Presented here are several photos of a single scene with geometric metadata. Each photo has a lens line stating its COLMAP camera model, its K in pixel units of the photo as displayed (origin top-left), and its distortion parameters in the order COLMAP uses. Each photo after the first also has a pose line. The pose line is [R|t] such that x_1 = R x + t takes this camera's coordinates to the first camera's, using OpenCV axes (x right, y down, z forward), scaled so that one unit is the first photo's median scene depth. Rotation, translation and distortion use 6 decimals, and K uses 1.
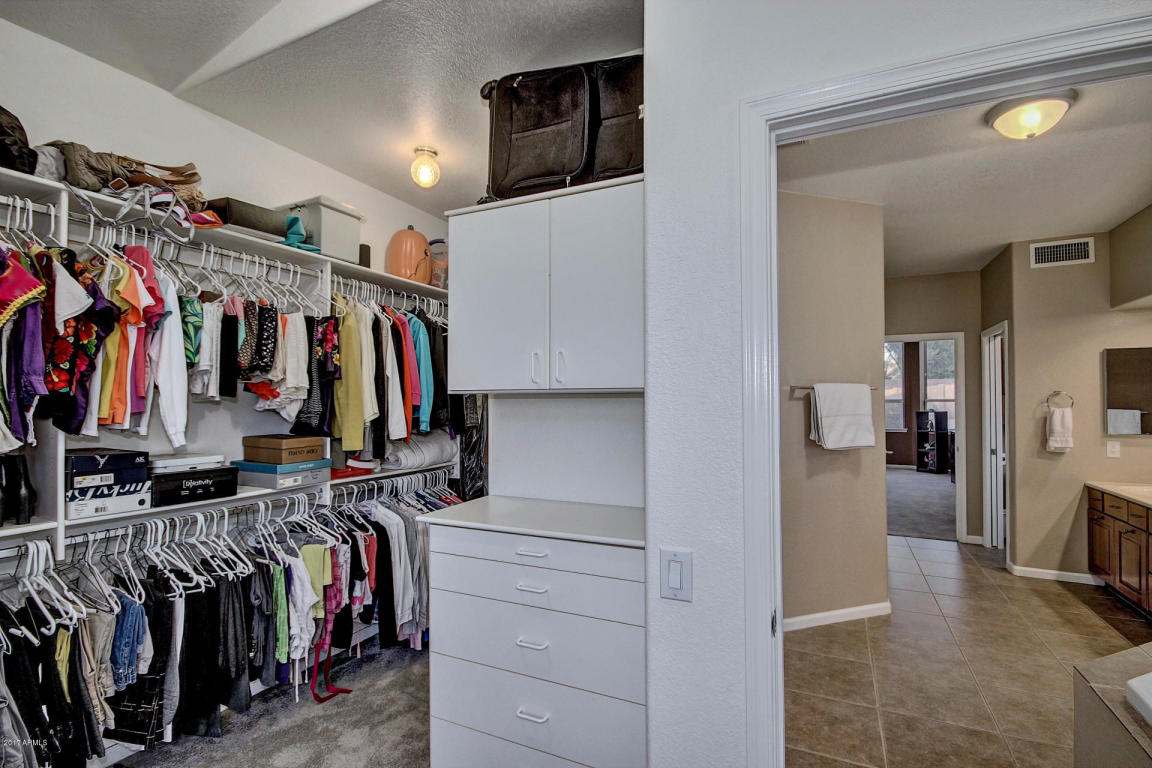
lens RADIAL K [[526.7, 0, 581.1], [0, 526.7, 396.1], [0, 0, 1]] dist [0.017659, -0.017500]
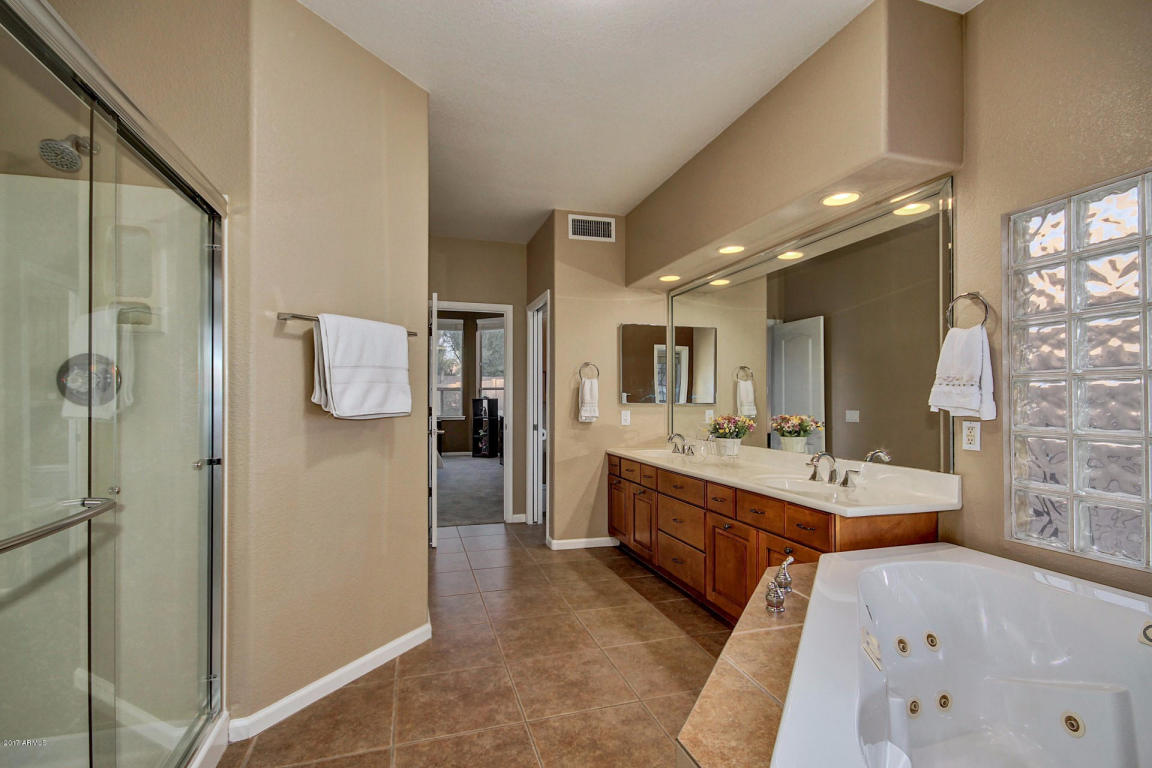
lens RADIAL K [[526.7, 0, 581.1], [0, 526.7, 396.1], [0, 0, 1]] dist [0.017659, -0.017500]
pose [[0.723642, 0.009508, 0.690110, 0.192039], [-0.010458, 0.999941, -0.002810, 0.059632], [-0.690096, -0.005184, 0.723699, 0.273831]]
